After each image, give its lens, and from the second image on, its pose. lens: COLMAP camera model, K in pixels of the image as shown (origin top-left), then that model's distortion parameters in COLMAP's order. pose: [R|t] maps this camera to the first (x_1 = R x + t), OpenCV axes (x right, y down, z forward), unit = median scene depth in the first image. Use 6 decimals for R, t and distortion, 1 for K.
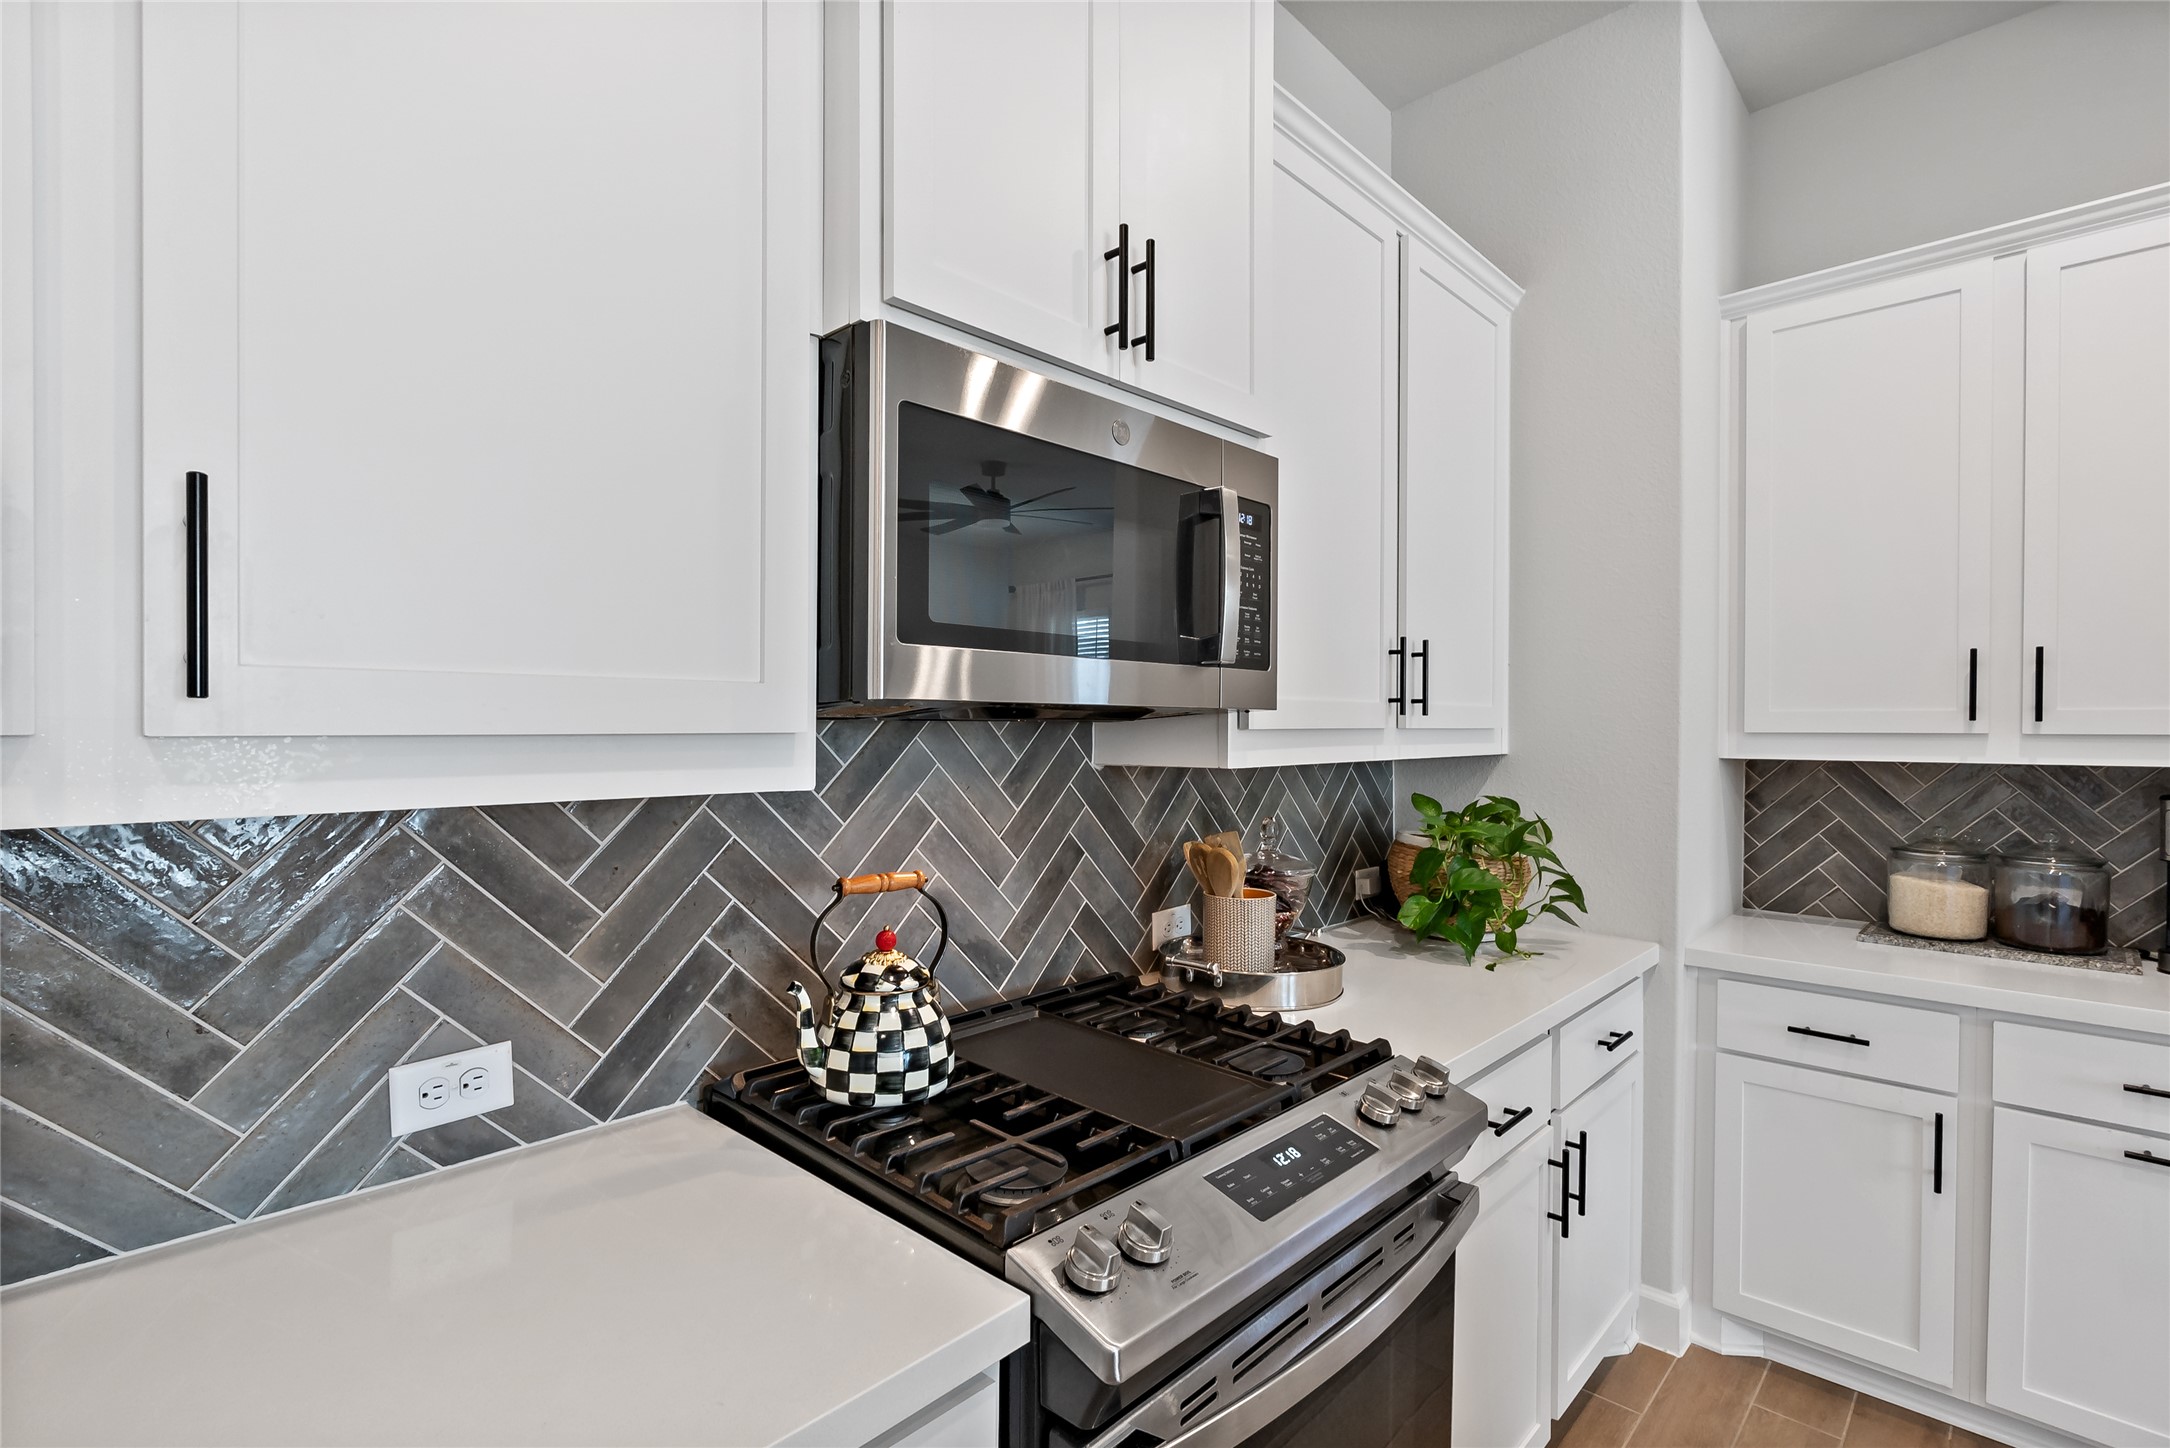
lens RADIAL K [[1010.8, 0, 1085.0], [0, 1010.8, 725.5], [0, 0, 1]] dist [-0.001936, -0.000775]
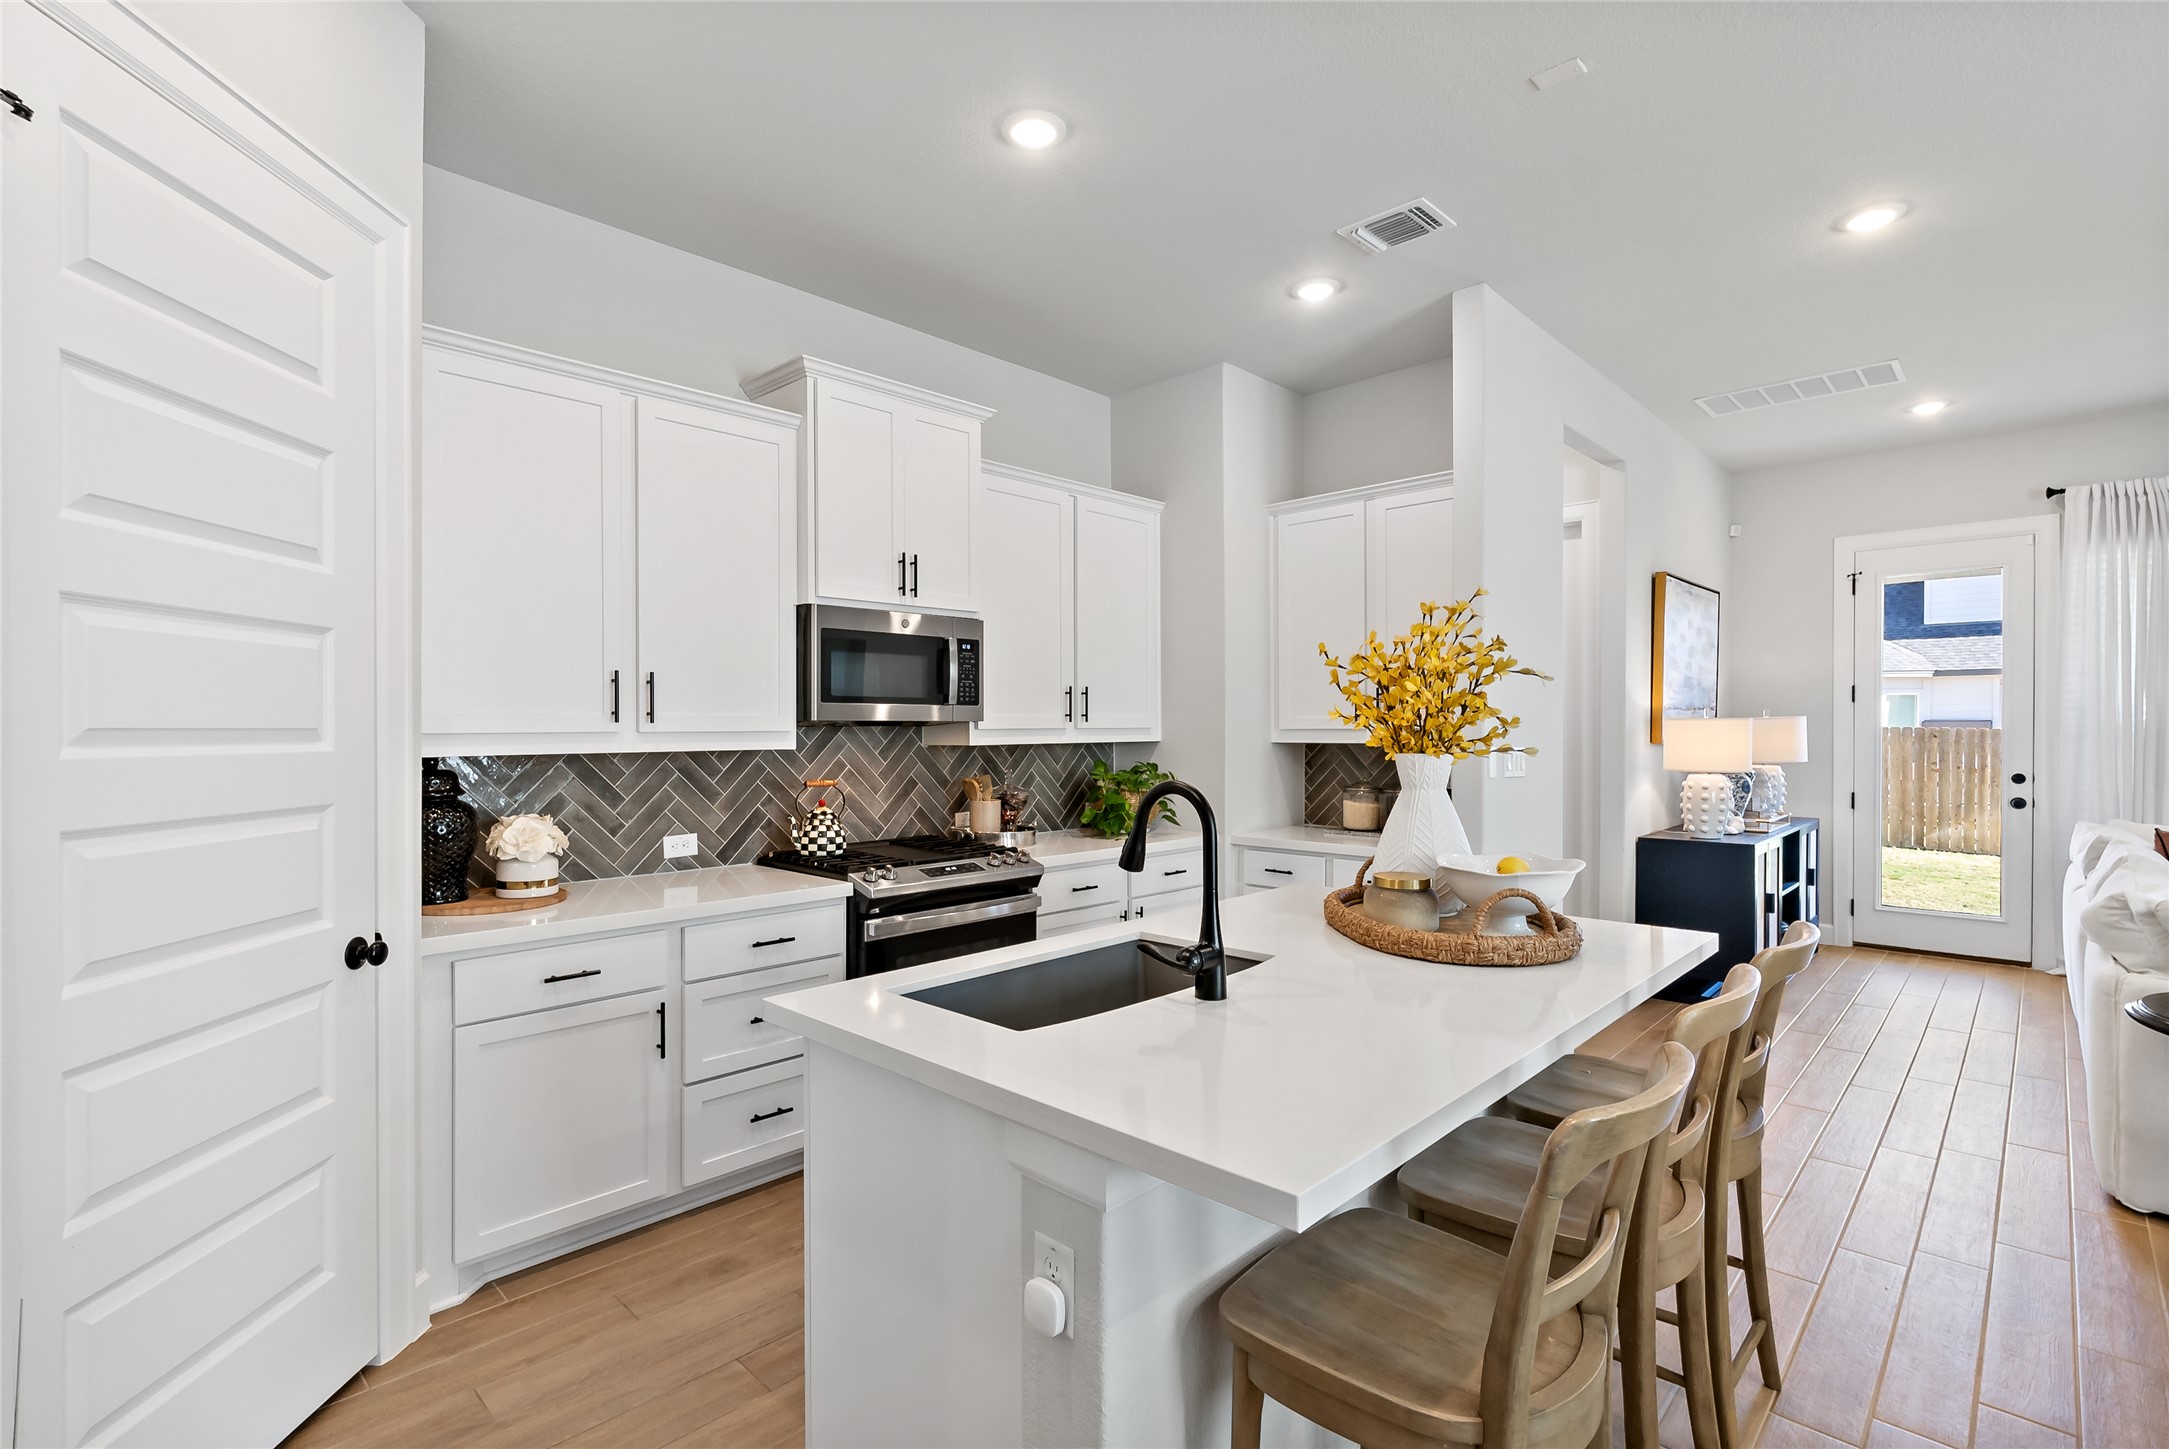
lens RADIAL K [[1010.3, 0, 1084.4], [0, 1010.3, 730.0], [0, 0, 1]] dist [-0.001936, -0.000775]
pose [[0.999969, -0.006104, -0.004883, 0.577943], [0.006126, 0.999971, 0.004473, -0.003982], [0.004855, -0.004503, 0.999978, -1.911661]]
